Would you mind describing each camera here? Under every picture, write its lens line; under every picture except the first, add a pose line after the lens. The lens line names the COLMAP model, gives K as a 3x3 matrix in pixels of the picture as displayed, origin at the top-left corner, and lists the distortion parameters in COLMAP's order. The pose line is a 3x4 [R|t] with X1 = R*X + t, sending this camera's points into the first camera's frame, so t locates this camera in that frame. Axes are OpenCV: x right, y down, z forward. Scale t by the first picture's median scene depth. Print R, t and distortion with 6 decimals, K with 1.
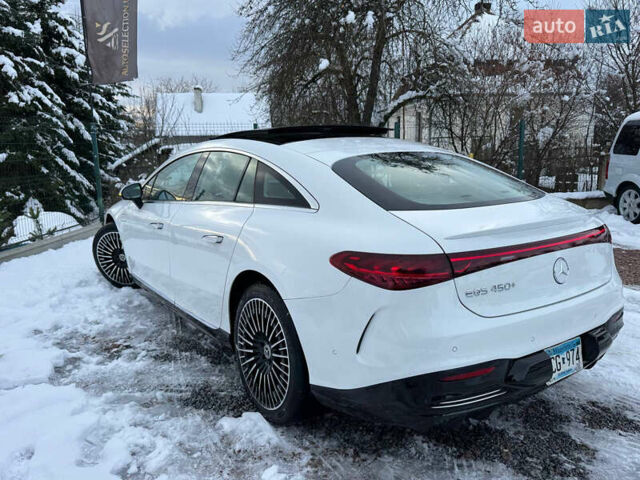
lens RADIAL K [[506.3, 0, 320.8], [0, 506.3, 239.1], [0, 0, 1]] dist [0.064507, -0.096044]
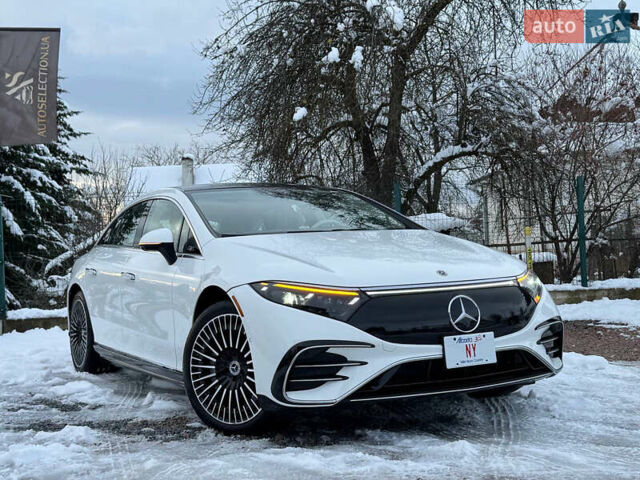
lens RADIAL K [[874.0, 0, 320.3], [0, 874.0, 241.3], [0, 0, 1]] dist [0.144590, -0.066602]
pose [[0.993672, -0.025204, -0.109457, 0.129798], [0.003931, 0.981705, -0.190365, 0.070610], [0.112252, 0.188730, 0.975592, -0.181324]]
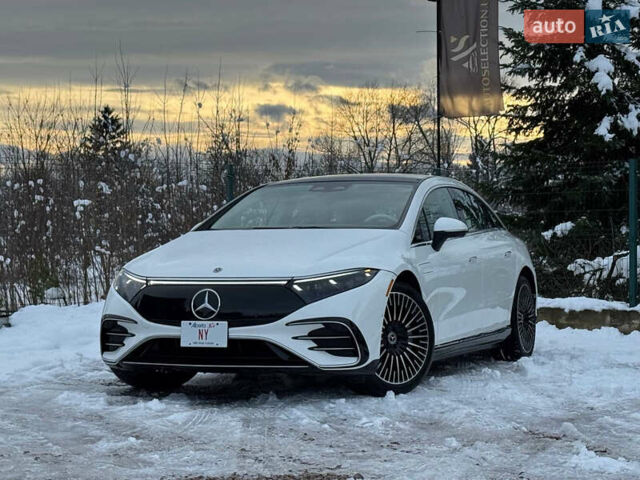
lens RADIAL K [[1466.6, 0, 311.1], [0, 1466.6, 239.8], [0, 0, 1]] dist [0.119977, 0.433977]
pose [[0.548056, 0.015479, -0.836299, 0.783872], [-0.159485, 0.983420, -0.086314, 0.054455], [0.821097, 0.180682, 0.541437, -0.174415]]
